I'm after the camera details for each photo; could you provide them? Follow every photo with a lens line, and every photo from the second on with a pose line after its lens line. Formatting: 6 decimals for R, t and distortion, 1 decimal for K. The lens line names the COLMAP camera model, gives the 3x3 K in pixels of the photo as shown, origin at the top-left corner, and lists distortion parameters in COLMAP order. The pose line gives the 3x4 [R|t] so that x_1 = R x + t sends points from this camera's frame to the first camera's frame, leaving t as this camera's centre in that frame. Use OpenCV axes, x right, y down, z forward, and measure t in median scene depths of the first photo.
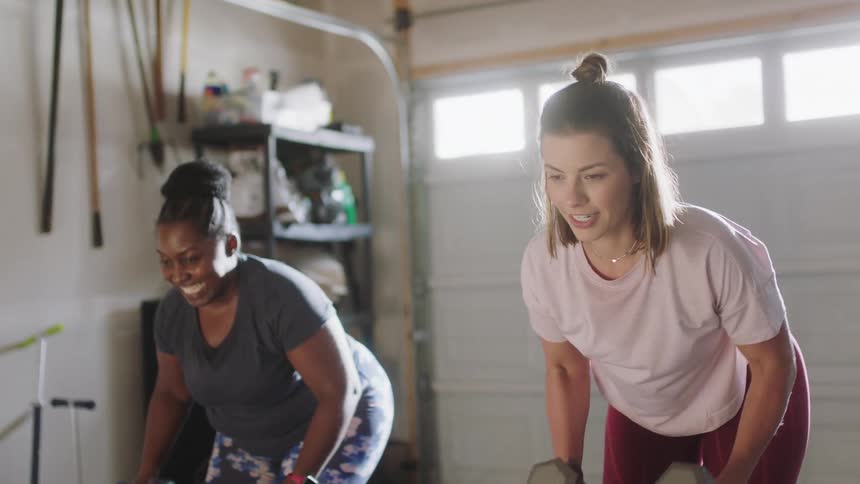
lens RADIAL K [[1129.1, 0, 418.6], [0, 1129.1, 240.8], [0, 0, 1]] dist [-0.027094, 0.077959]
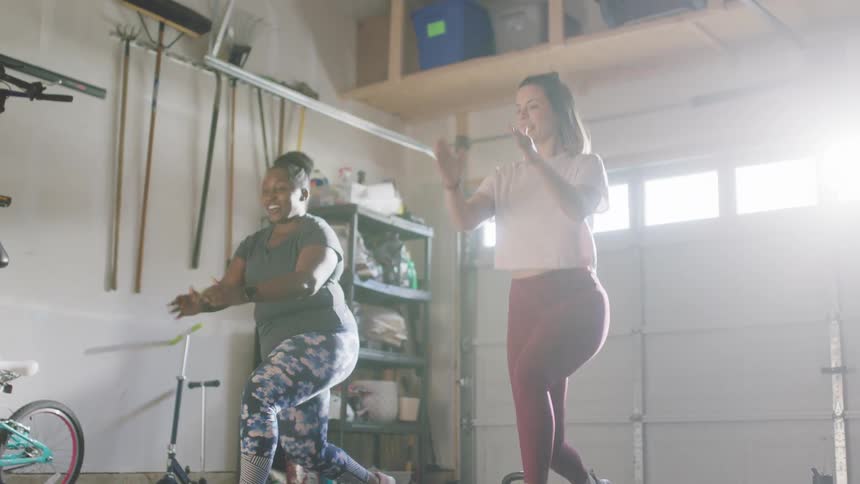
lens RADIAL K [[1113.2, 0, 415.9], [0, 1113.2, 242.0], [0, 0, 1]] dist [-0.060804, 0.078135]
pose [[0.994390, 0.033191, -0.100432, 0.079489], [-0.049046, 0.985934, -0.159774, 0.152899], [0.093717, 0.163804, 0.982031, -0.322956]]
